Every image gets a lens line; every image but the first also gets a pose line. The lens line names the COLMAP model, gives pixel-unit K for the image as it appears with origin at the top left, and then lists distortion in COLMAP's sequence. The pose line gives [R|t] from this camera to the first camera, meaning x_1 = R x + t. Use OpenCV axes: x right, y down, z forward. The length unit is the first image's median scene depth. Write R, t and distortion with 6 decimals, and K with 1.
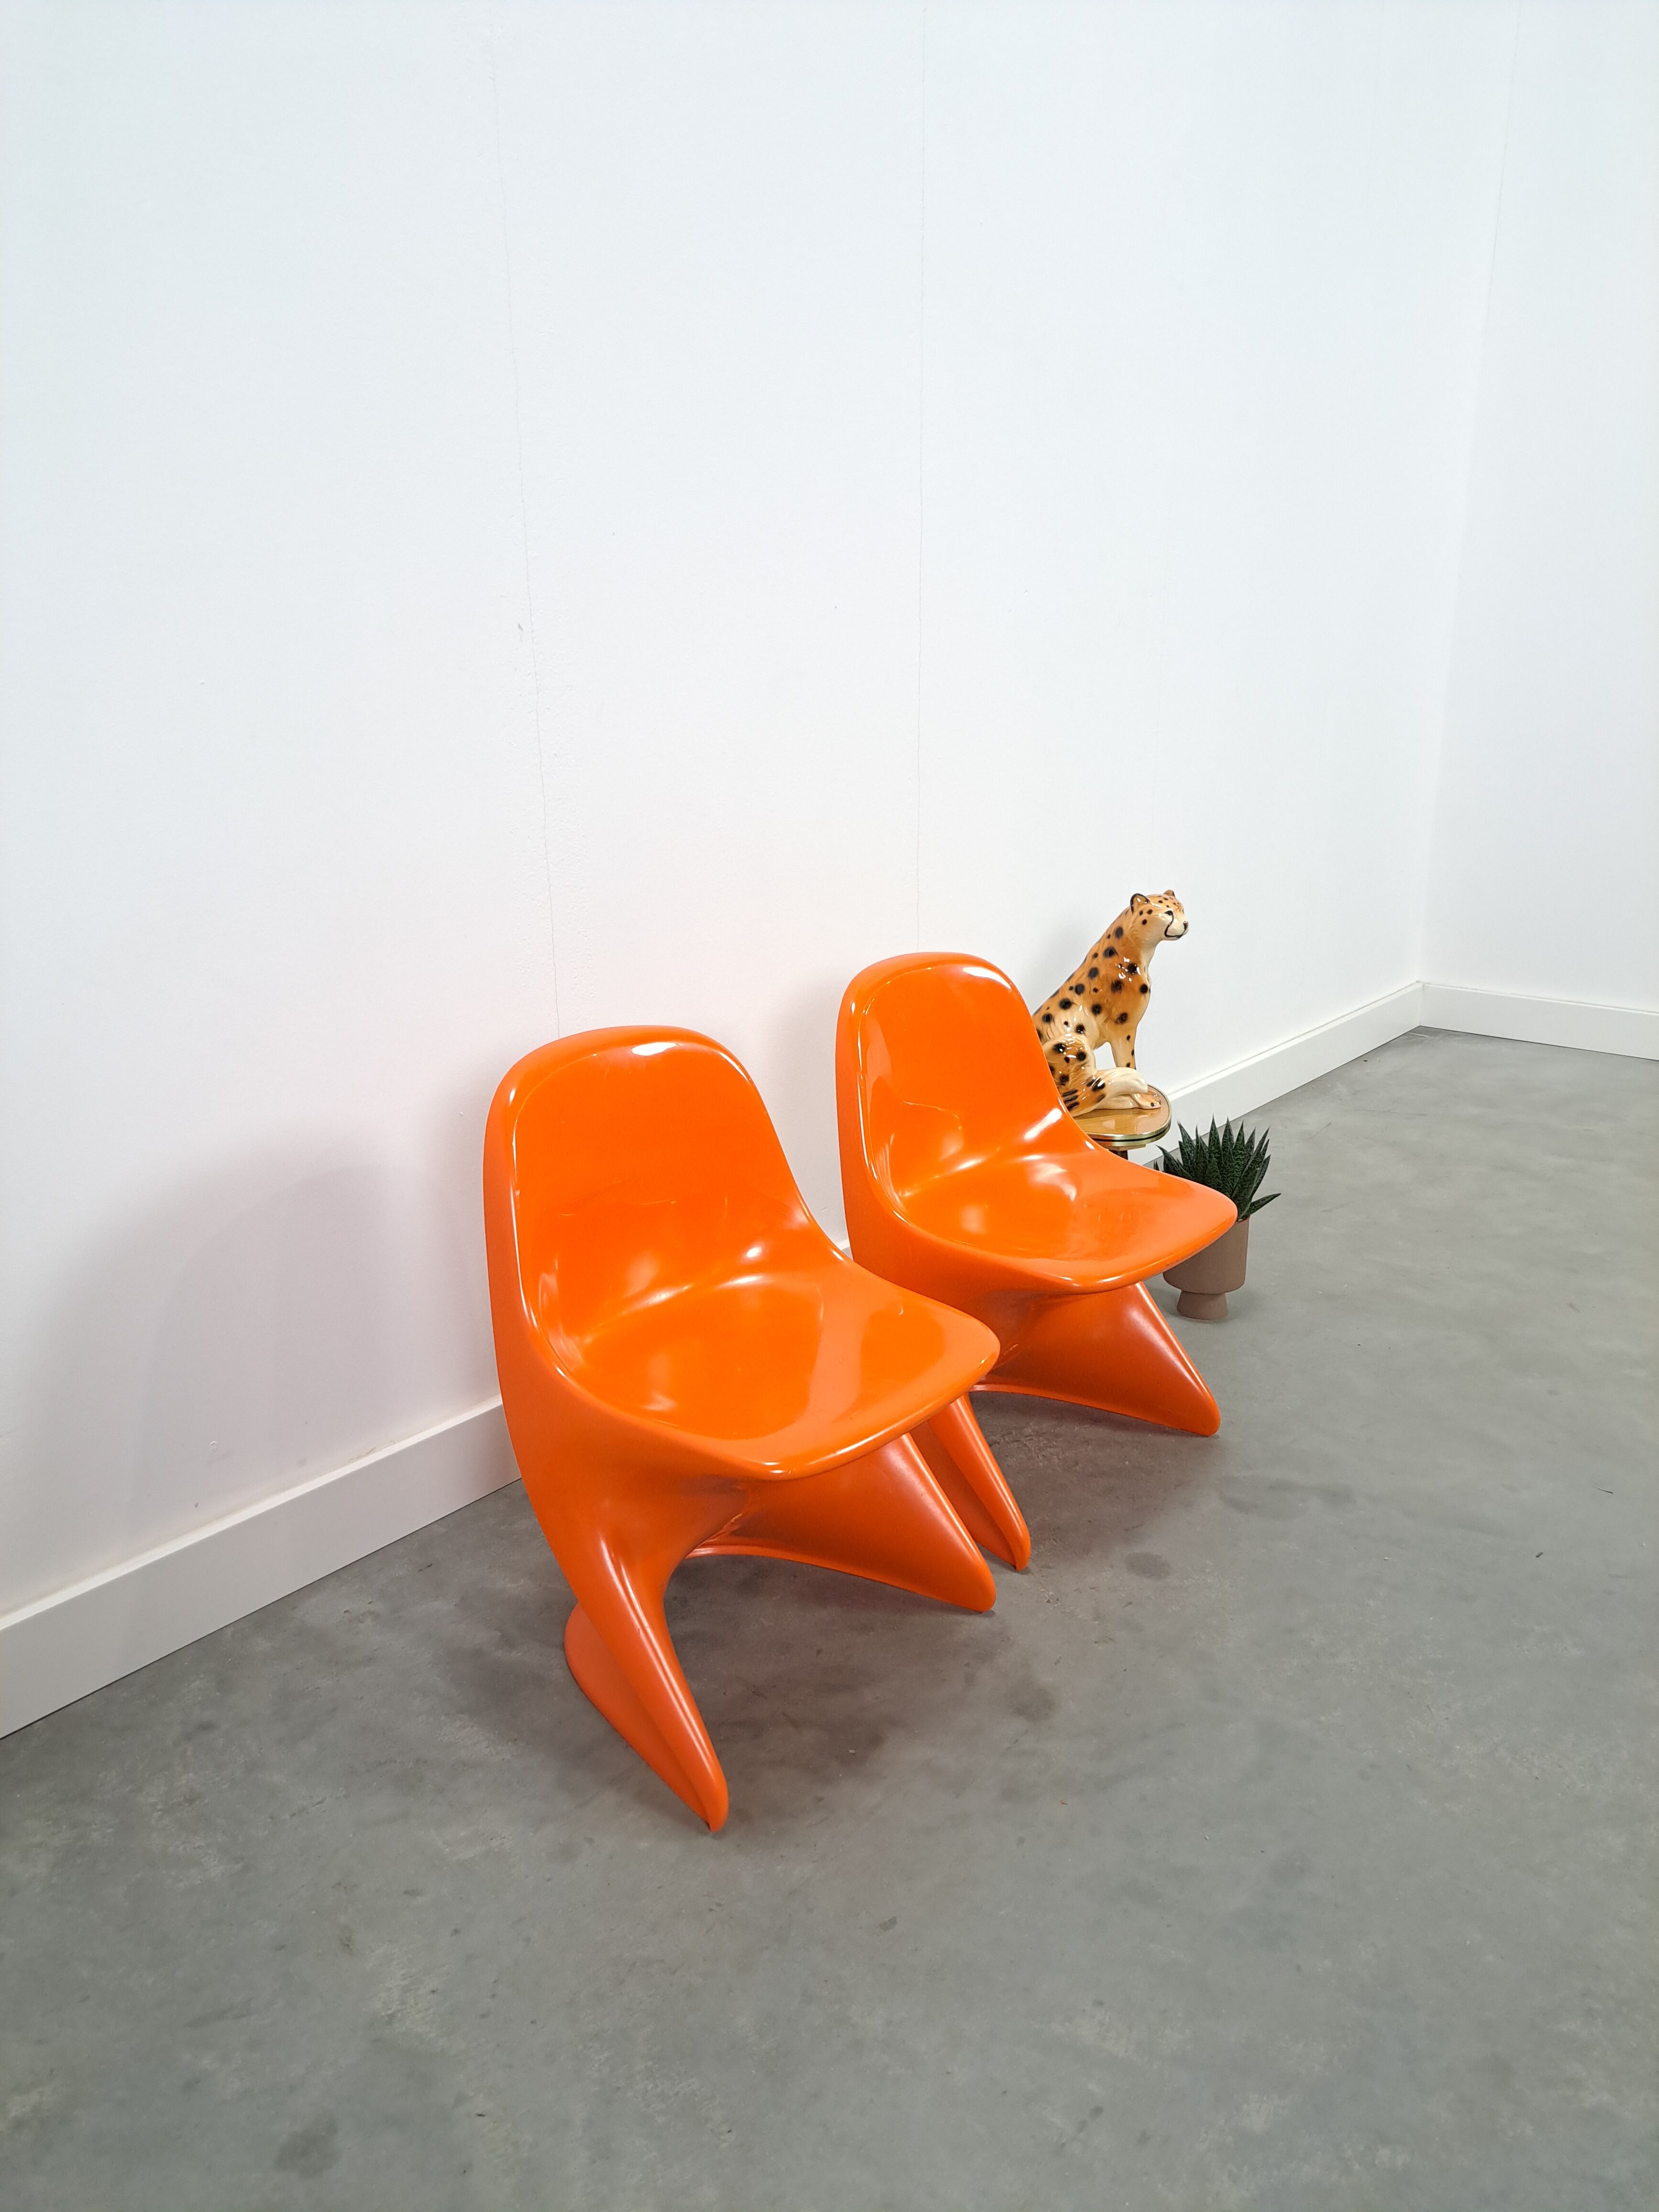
lens RADIAL K [[1588.5, 0, 835.7], [0, 1588.5, 1108.6], [0, 0, 1]] dist [0.040332, -0.029694]
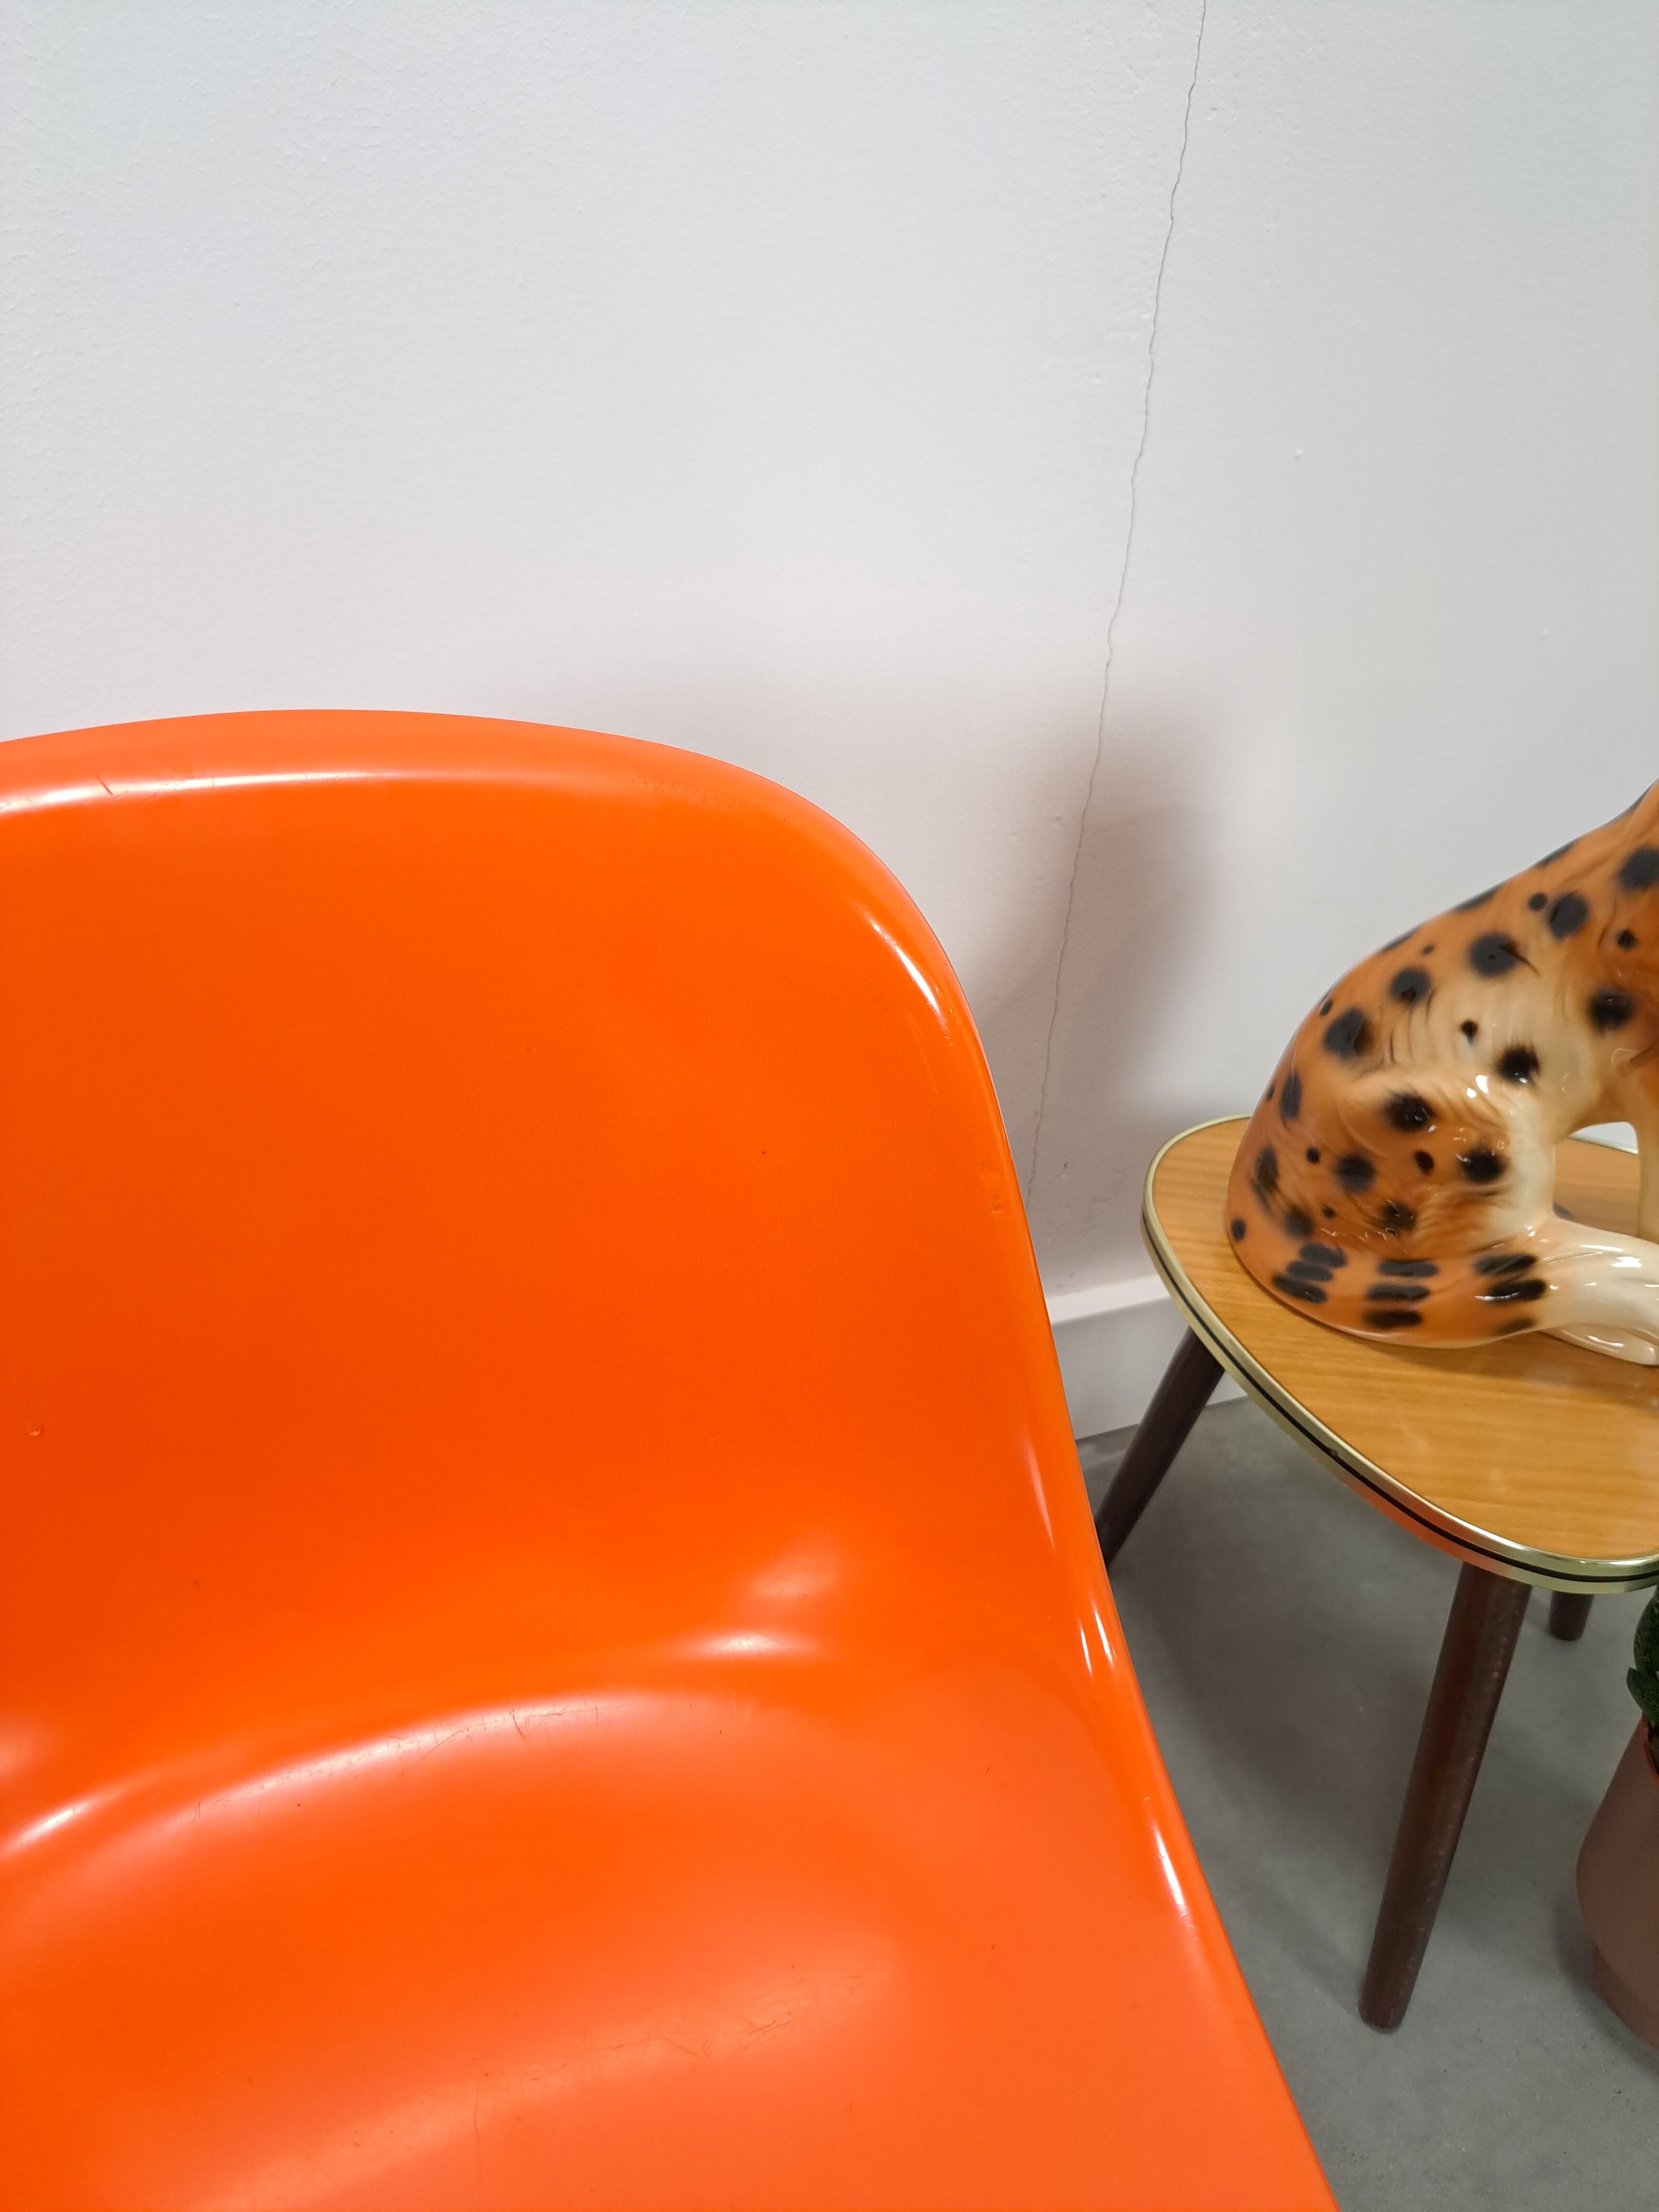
lens RADIAL K [[1639.0, 0, 824.8], [0, 1639.0, 1109.6], [0, 0, 1]] dist [-0.005770, 0.012358]
pose [[0.872827, 0.308125, -0.378459, 0.230499], [-0.184539, 0.926285, 0.328545, -0.160809], [0.451794, -0.216922, 0.865348, 1.037984]]
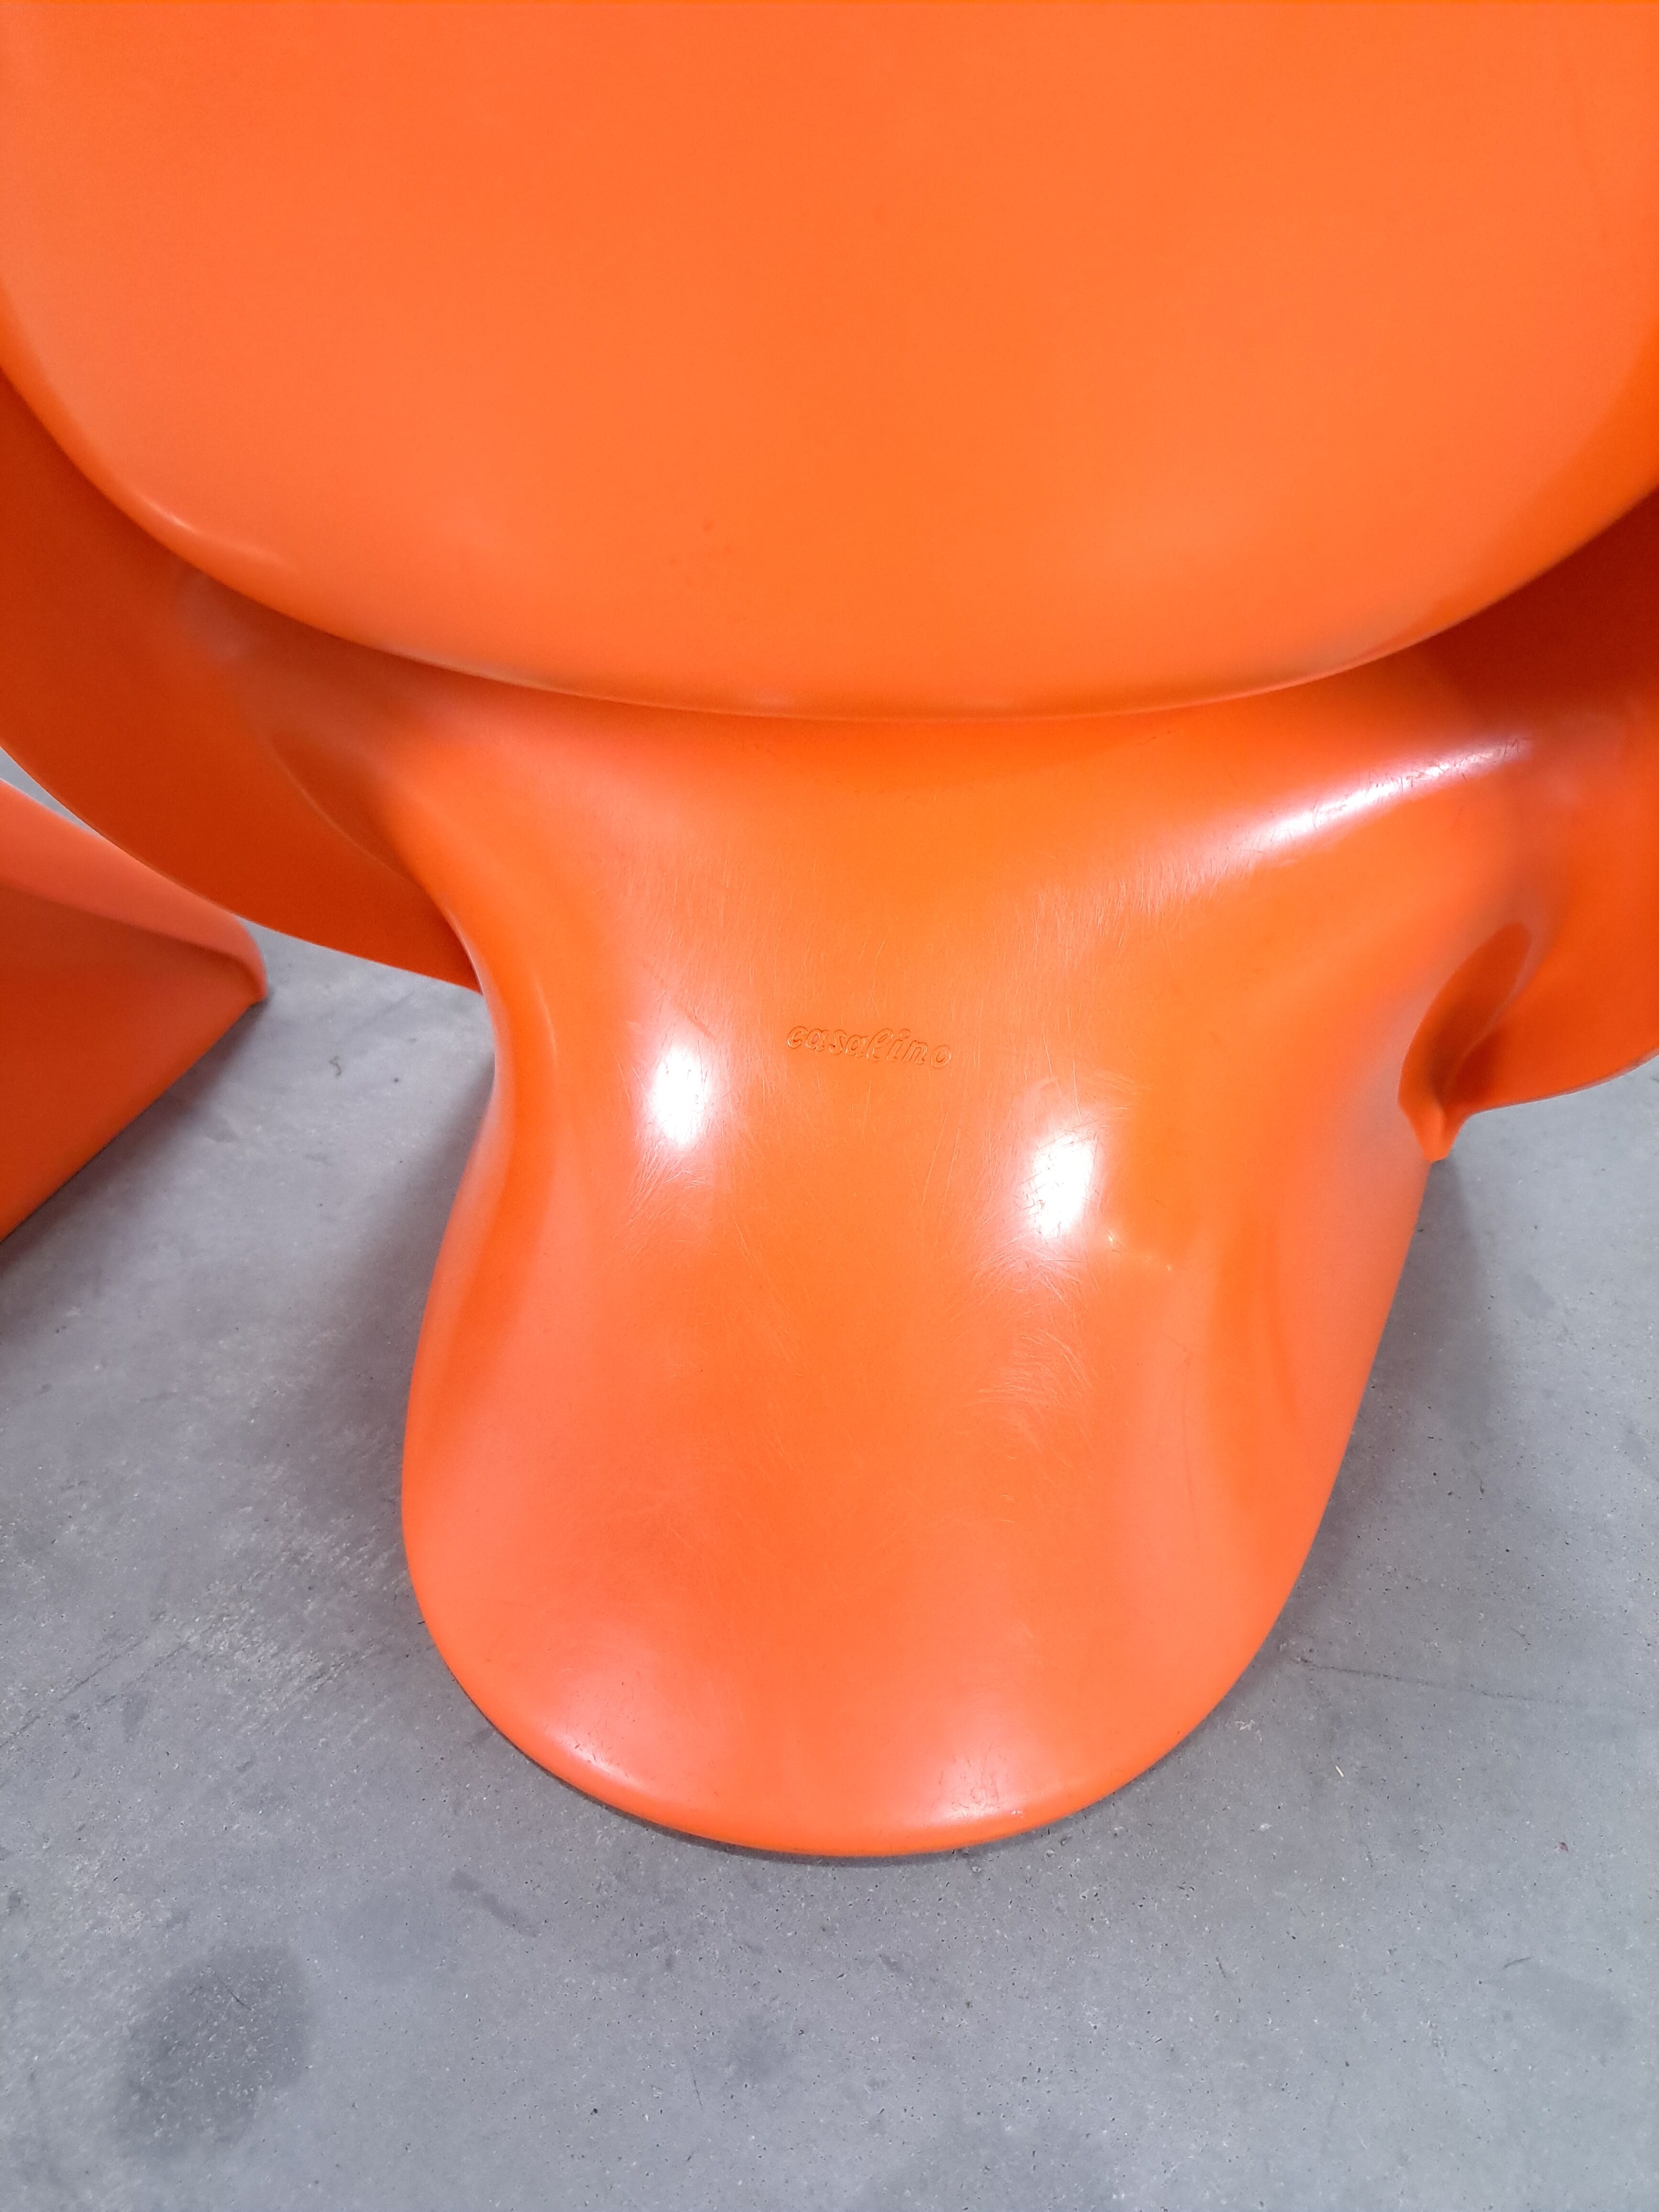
lens RADIAL K [[1652.1, 0, 836.6], [0, 1652.1, 1108.1], [0, 0, 1]] dist [0.009447, 0.002336]
pose [[0.469241, 0.573437, -0.671553, 0.360040], [-0.230375, 0.813633, 0.533787, 0.017189], [0.852491, -0.095766, 0.513895, 1.063725]]
